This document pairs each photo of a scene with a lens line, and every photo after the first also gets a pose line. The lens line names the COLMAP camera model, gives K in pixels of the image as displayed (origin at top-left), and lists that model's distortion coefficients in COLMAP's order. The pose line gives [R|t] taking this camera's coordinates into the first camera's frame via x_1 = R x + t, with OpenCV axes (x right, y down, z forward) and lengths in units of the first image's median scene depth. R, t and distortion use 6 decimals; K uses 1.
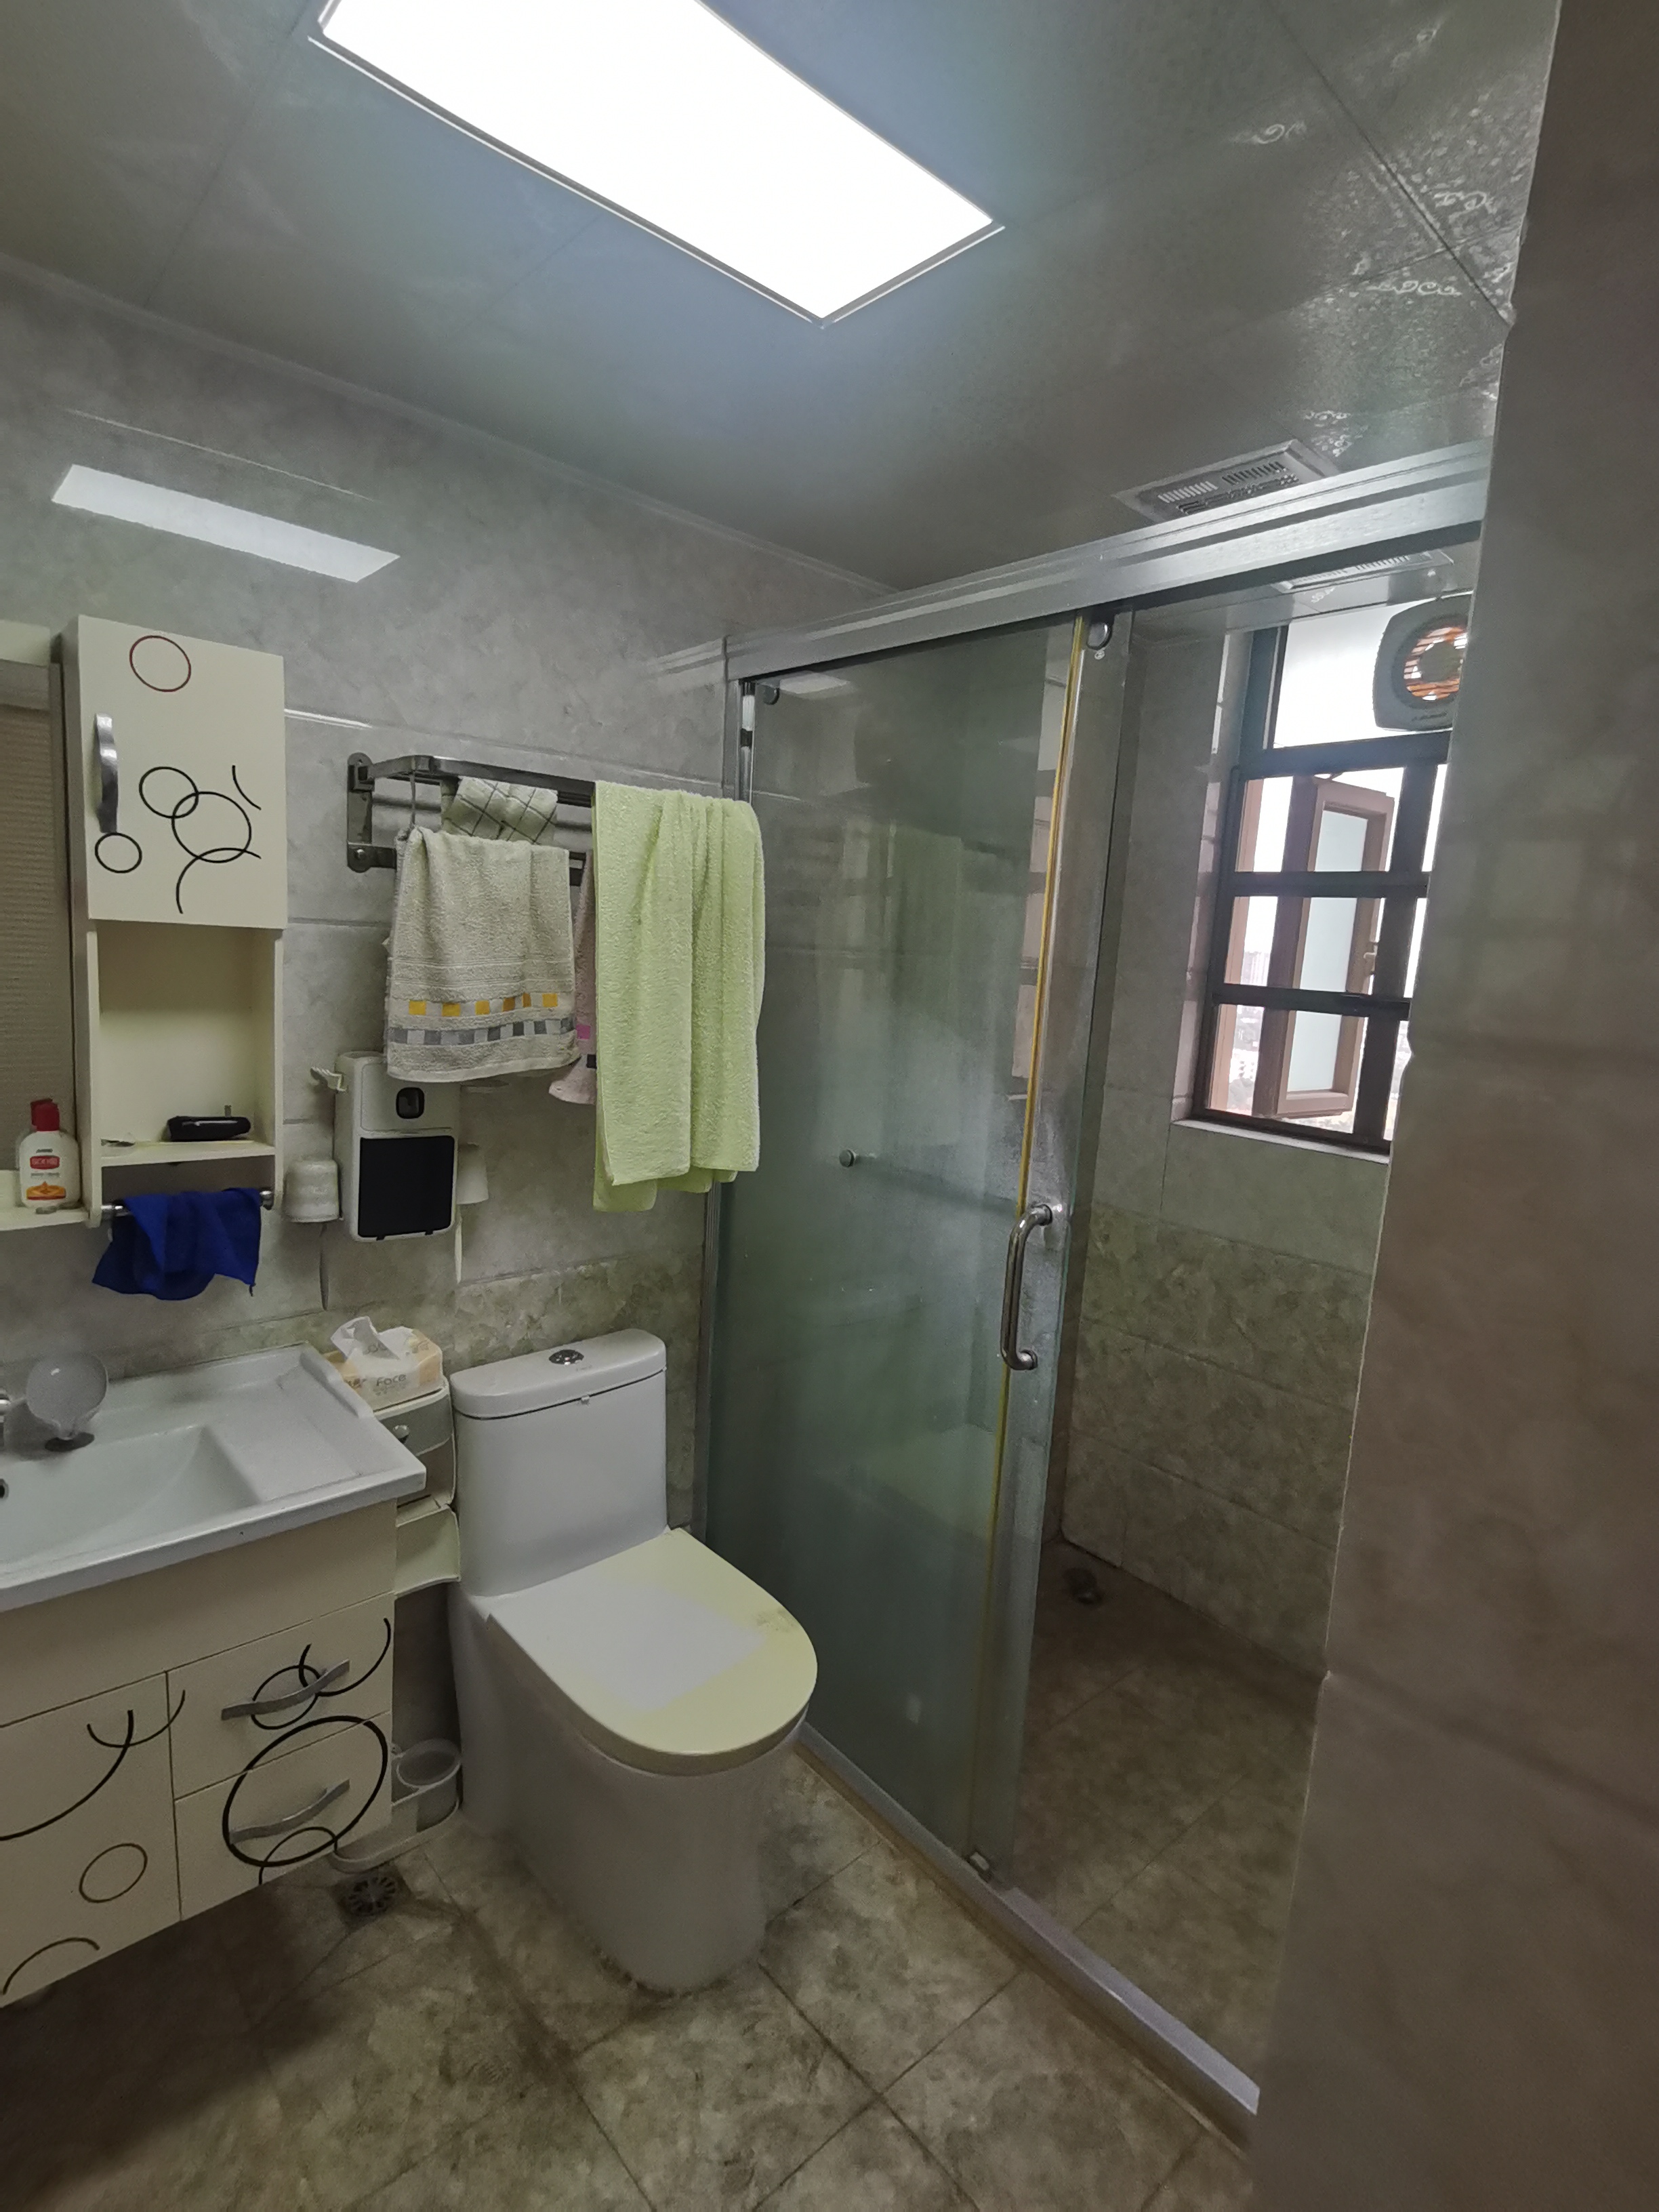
lens RADIAL K [[1113.1, 0, 829.5], [0, 1113.1, 1106.0], [0, 0, 1]] dist [0.037226, -0.037090]
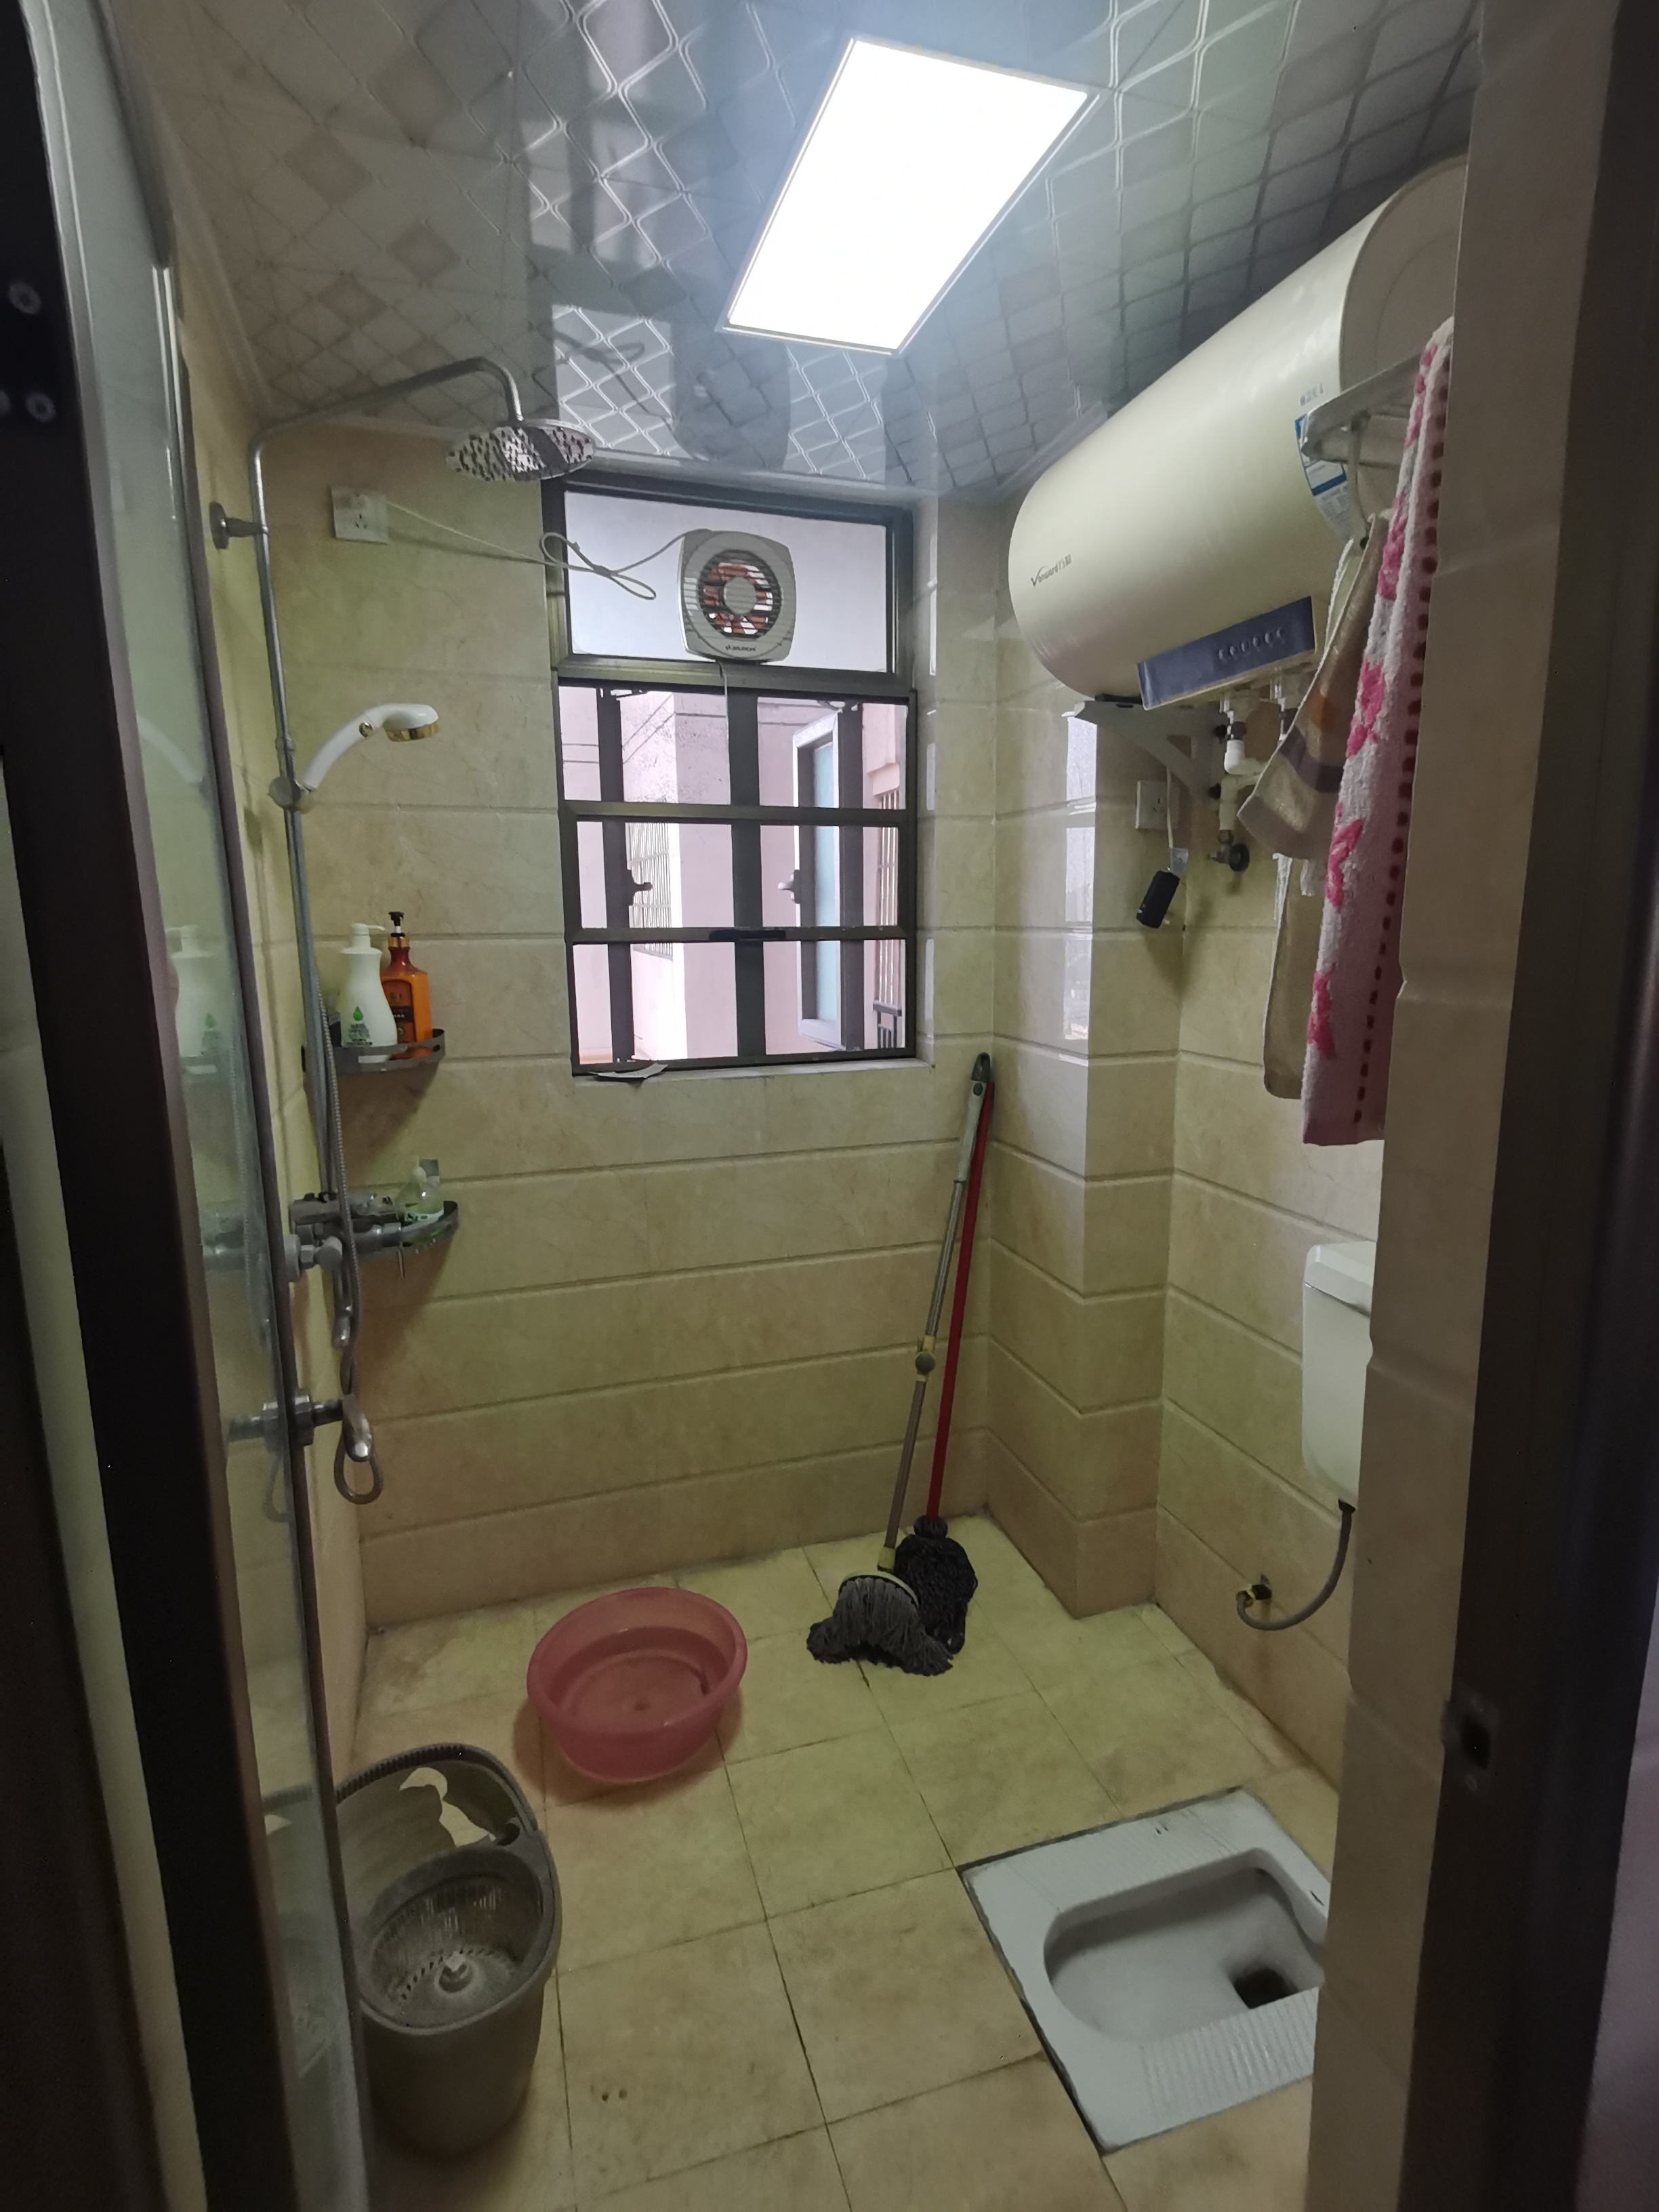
lens RADIAL K [[1113.1, 0, 829.5], [0, 1113.1, 1106.0], [0, 0, 1]] dist [0.037226, -0.037090]
pose [[0.395928, -0.232991, 0.888232, -0.430775], [0.166241, 0.969480, 0.180201, -0.103813], [-0.903108, 0.076314, 0.422577, 0.504701]]
